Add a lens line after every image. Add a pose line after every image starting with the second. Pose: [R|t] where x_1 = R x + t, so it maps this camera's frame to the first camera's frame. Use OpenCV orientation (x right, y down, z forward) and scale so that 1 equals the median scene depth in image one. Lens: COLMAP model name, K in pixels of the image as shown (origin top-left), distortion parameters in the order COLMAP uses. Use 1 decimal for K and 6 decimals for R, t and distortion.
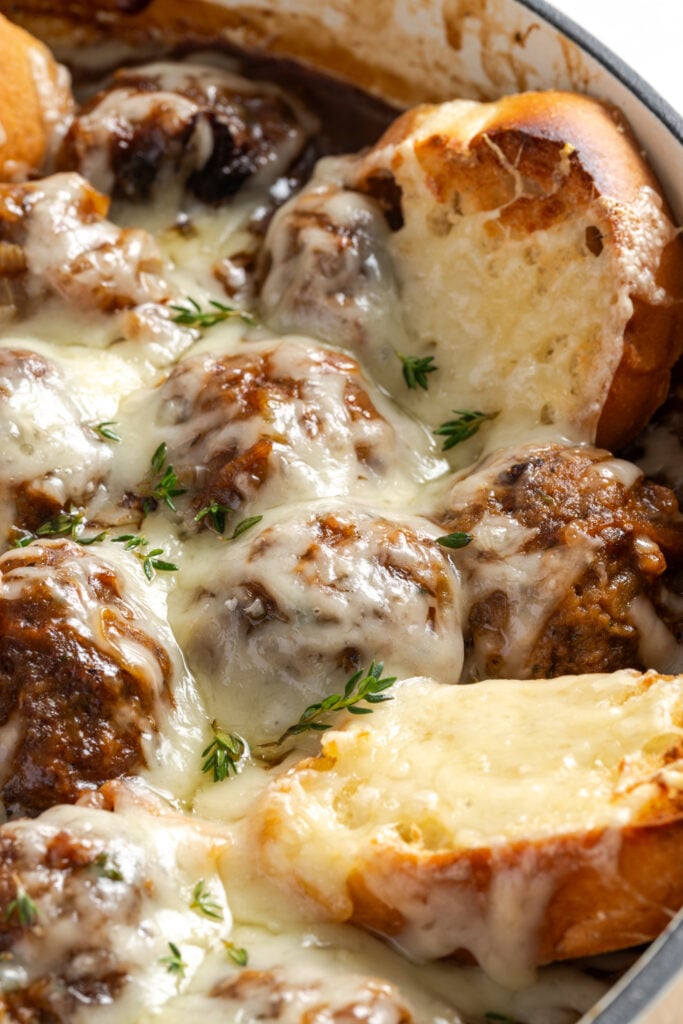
lens RADIAL K [[3712.5, 0, 341.3], [0, 3712.5, 511.8], [0, 0, 1]] dist [-0.032798, 1.386600]
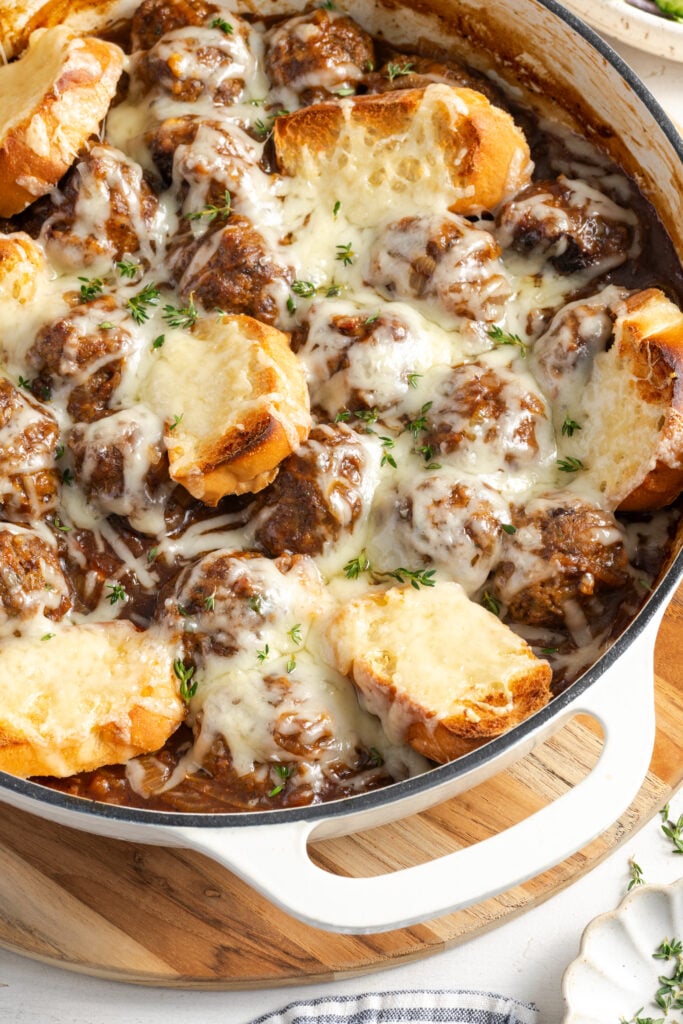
lens RADIAL K [[3712.5, 0, 341.3], [0, 3712.5, 511.8], [0, 0, 1]] dist [-0.032798, 1.386600]
pose [[0.819419, 0.510274, -0.261099, 0.478494], [-0.391198, 0.830788, 0.395923, -0.764649], [0.418947, -0.222286, 0.880382, -0.812726]]
